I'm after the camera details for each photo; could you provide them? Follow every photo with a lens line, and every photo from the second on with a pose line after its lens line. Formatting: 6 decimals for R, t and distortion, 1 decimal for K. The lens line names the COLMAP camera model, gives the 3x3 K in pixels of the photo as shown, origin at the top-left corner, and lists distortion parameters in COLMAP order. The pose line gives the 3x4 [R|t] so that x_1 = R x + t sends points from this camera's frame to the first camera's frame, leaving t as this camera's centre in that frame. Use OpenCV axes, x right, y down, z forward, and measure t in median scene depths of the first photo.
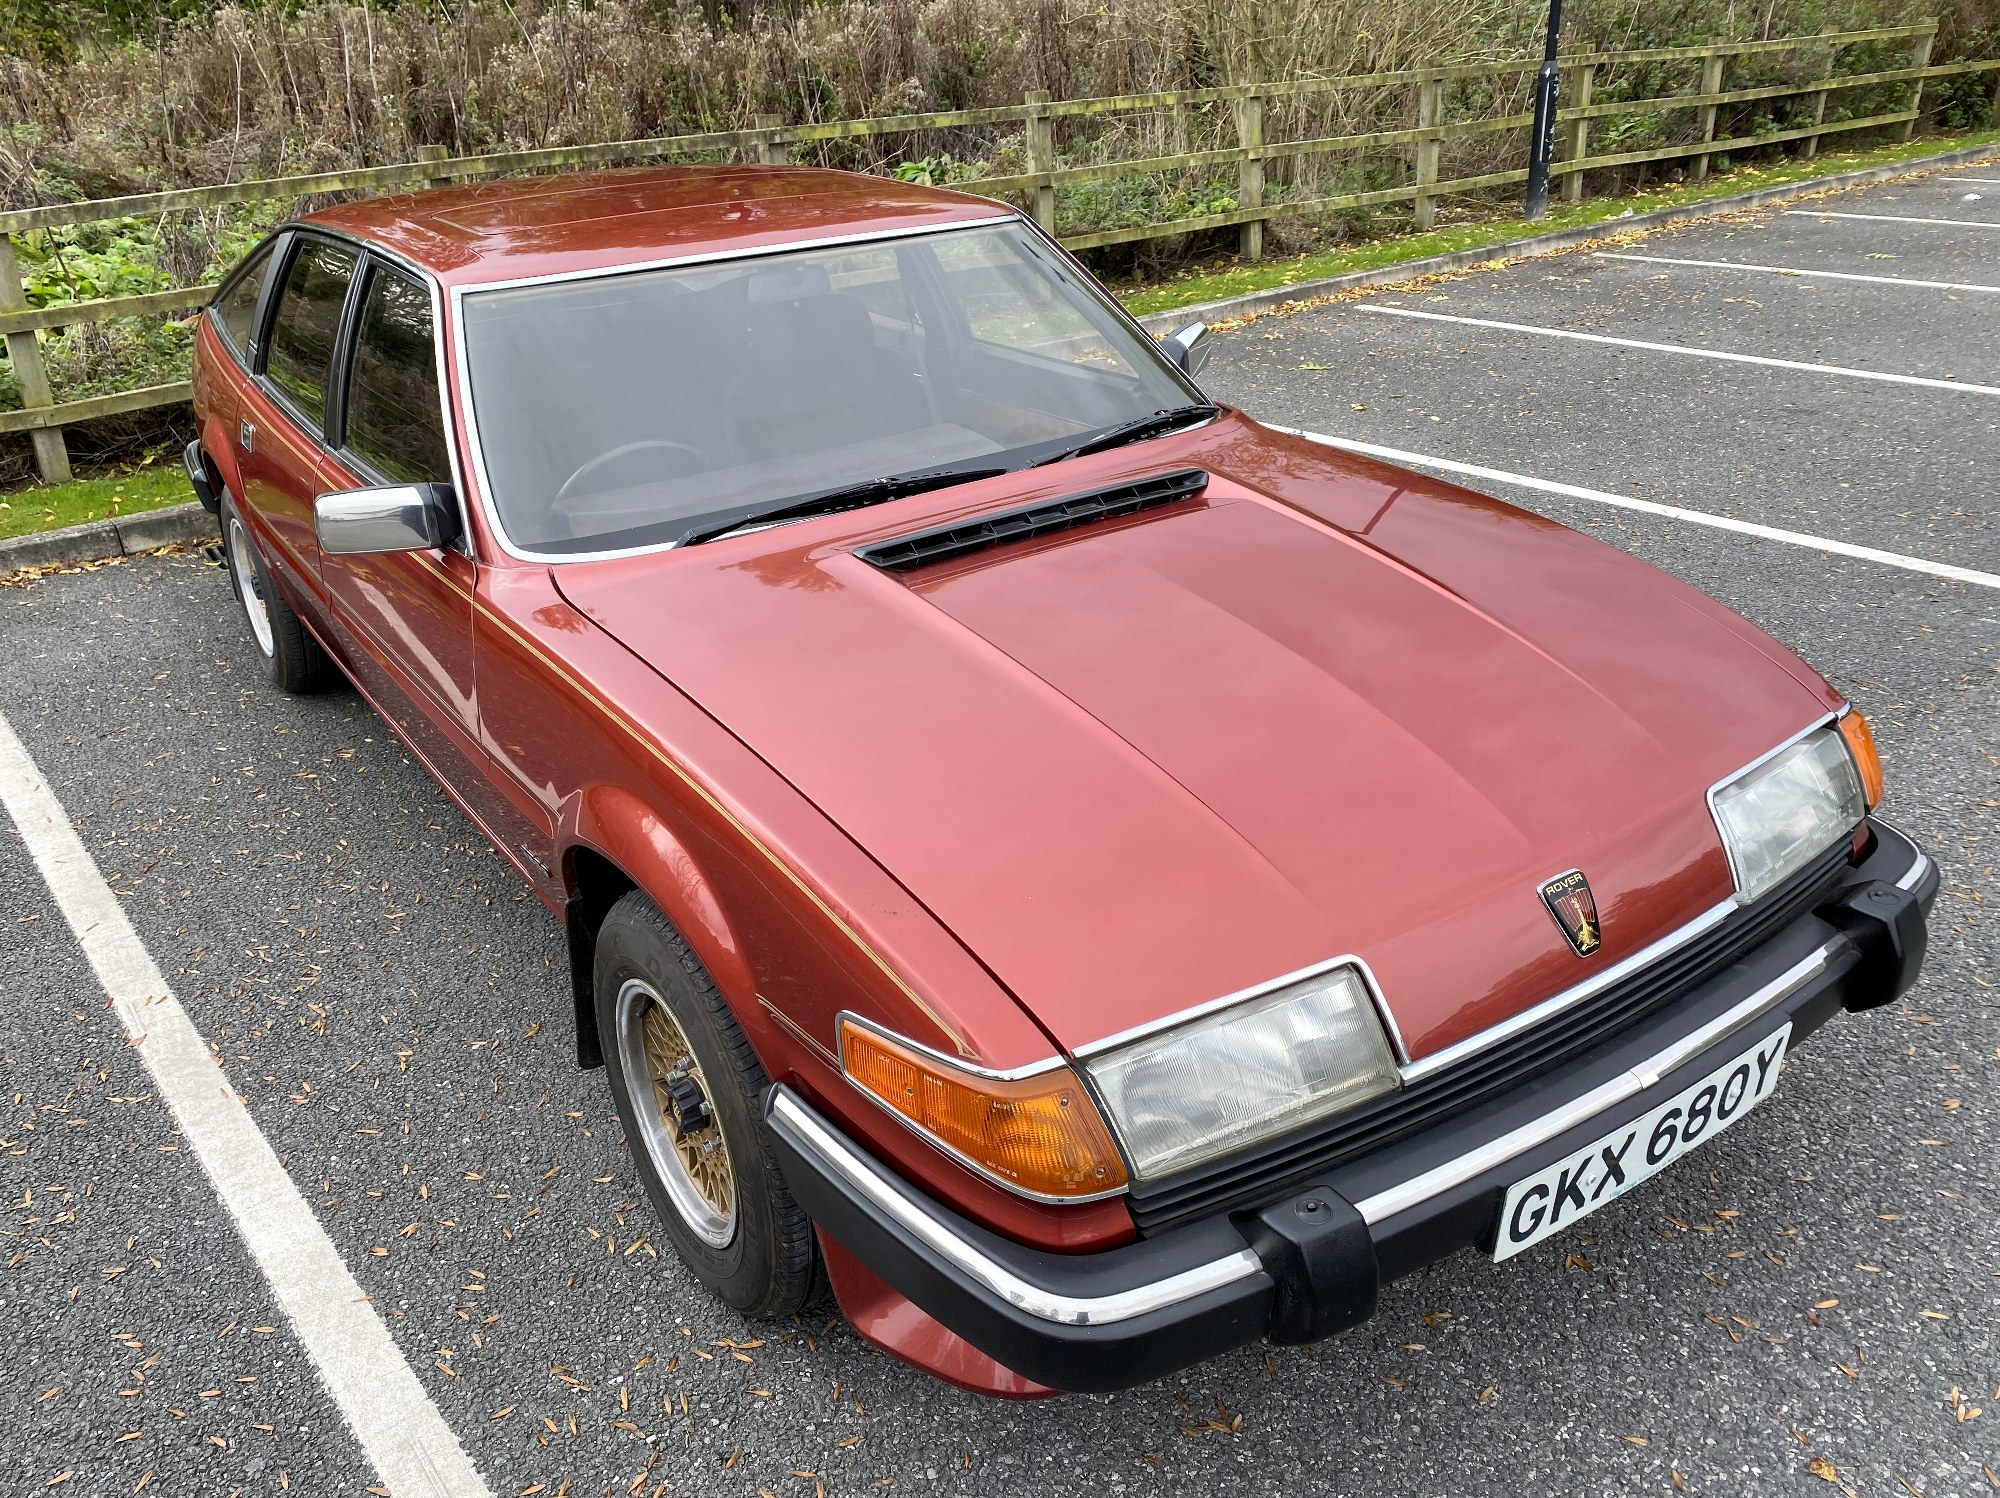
lens RADIAL K [[1738.1, 0, 985.4], [0, 1738.1, 797.7], [0, 0, 1]] dist [0.014932, -0.001657]
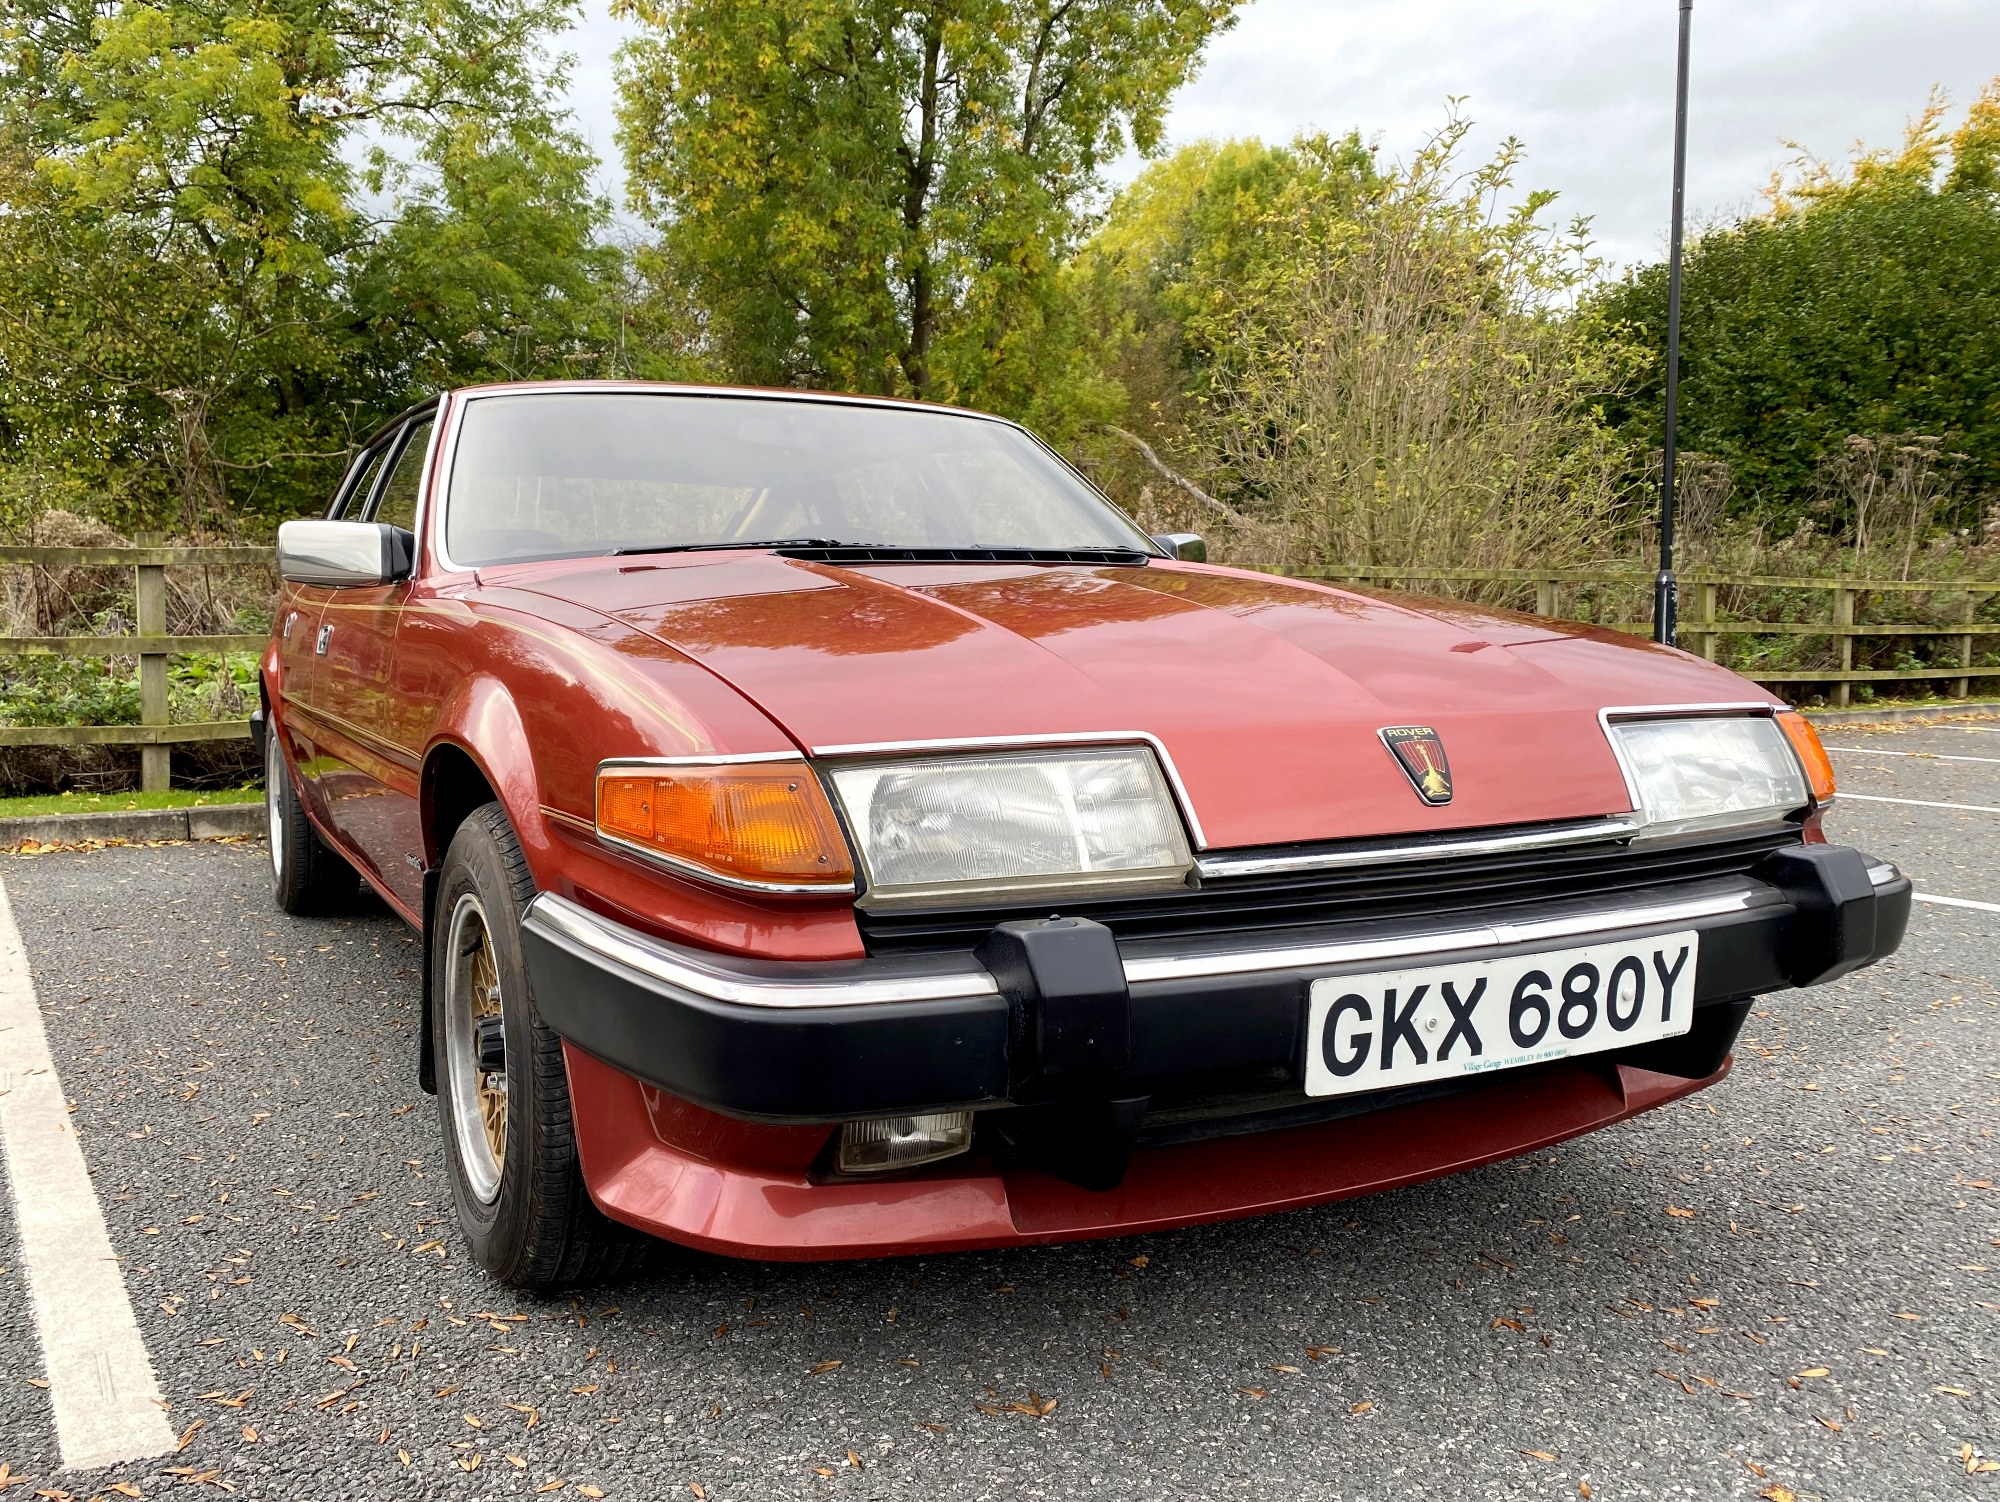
lens RADIAL K [[1814.1, 0, 987.8], [0, 1814.1, 766.6], [0, 0, 1]] dist [0.018278, 0.000000]
pose [[0.992927, 0.044494, -0.110074, 0.169016], [-0.081906, 0.927883, -0.363765, 0.337266], [0.085951, 0.370208, 0.924964, 0.079184]]
